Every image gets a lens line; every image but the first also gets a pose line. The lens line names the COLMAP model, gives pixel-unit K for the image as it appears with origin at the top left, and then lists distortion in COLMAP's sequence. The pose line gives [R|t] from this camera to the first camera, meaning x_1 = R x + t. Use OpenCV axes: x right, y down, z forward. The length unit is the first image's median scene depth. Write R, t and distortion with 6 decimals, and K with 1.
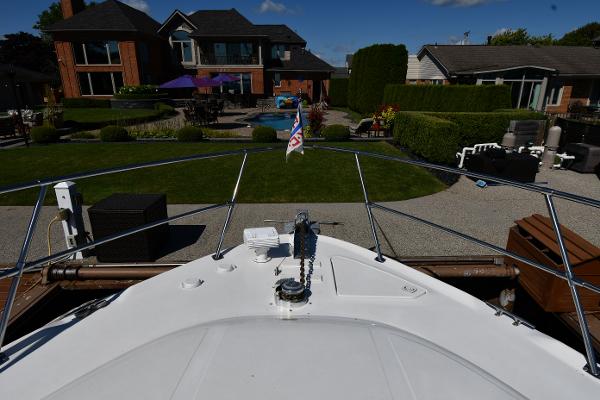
lens RADIAL K [[370.6, 0, 306.0], [0, 370.6, 204.9], [0, 0, 1]] dist [-0.007466, -0.006242]
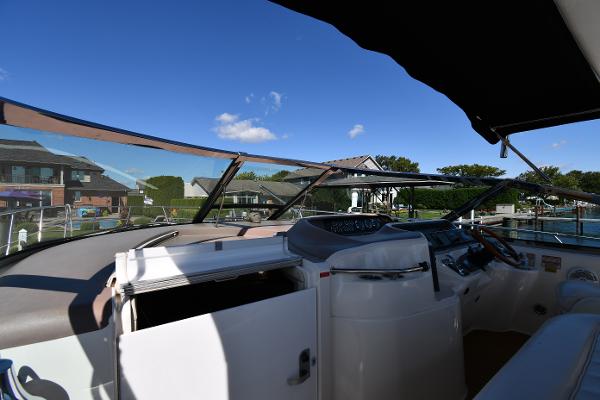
lens RADIAL K [[265.9, 0, 301.2], [0, 265.9, 200.0], [0, 0, 1]] dist [-0.010908, -0.007324]
pose [[0.790501, 0.004807, 0.612442, -0.025474], [0.188934, 0.949286, -0.251316, 0.045291], [-0.582591, 0.314377, 0.749503, -0.116294]]
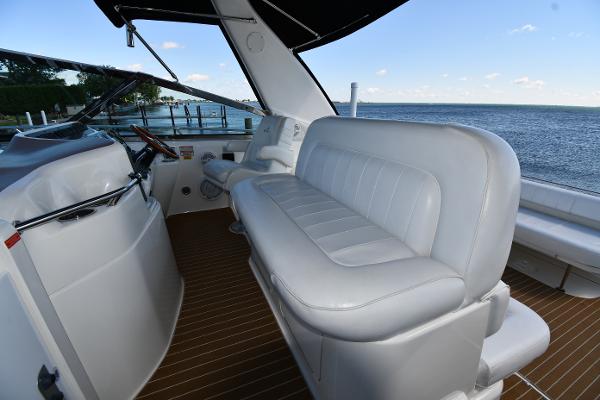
lens RADIAL K [[265.9, 0, 302.8], [0, 265.9, 200.1], [0, 0, 1]] dist [-0.010908, -0.007324]
pose [[-0.427627, -0.314151, 0.847611, -0.024542], [0.280499, 0.845269, 0.454797, 0.042798], [-0.859334, 0.432238, -0.273341, -0.106712]]
